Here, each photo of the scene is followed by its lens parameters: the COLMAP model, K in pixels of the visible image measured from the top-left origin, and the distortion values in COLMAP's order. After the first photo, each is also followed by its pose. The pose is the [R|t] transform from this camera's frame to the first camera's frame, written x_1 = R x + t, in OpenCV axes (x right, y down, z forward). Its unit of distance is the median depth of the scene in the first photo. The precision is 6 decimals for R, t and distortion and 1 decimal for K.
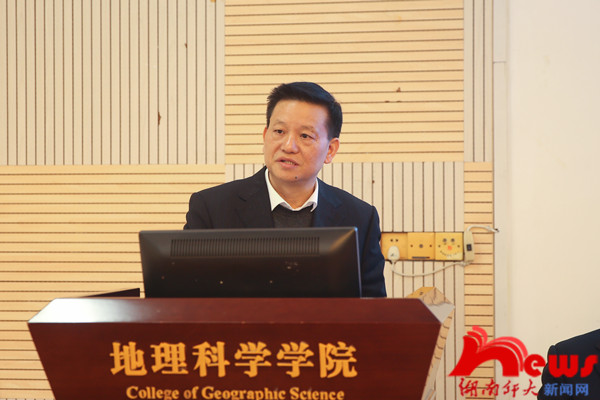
lens RADIAL K [[1037.7, 0, 300.0], [0, 1037.7, 200.0], [0, 0, 1]] dist [0.038666, 0.100743]
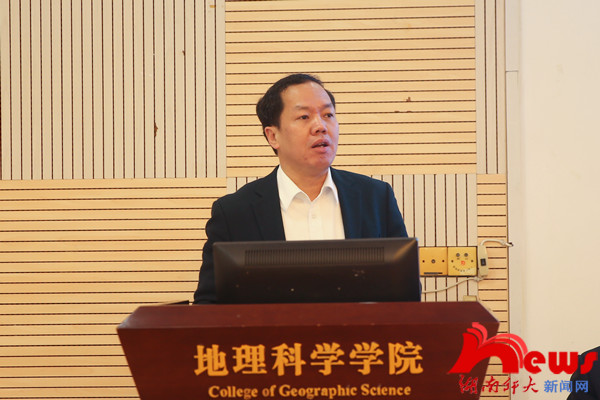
lens RADIAL K [[1249.2, 0, 300.0], [0, 1249.2, 200.0], [0, 0, 1]] dist [0.026531, 0.146346]
pose [[0.998452, -0.006827, 0.055206, -0.140836], [0.007539, 0.999891, -0.012702, 0.002398], [-0.055113, 0.013099, 0.998394, -0.305328]]
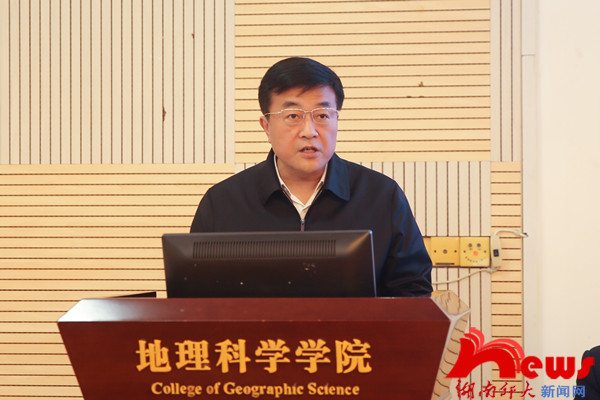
lens RADIAL K [[1260.3, 0, 322.9], [0, 1260.3, 198.0], [0, 0, 1]] dist [0.023260, -0.068193]
pose [[0.999973, 0.000302, 0.007371, -0.003751], [-0.000293, 0.999999, -0.001121, -0.004996], [-0.007371, 0.001119, 0.999972, -0.267271]]
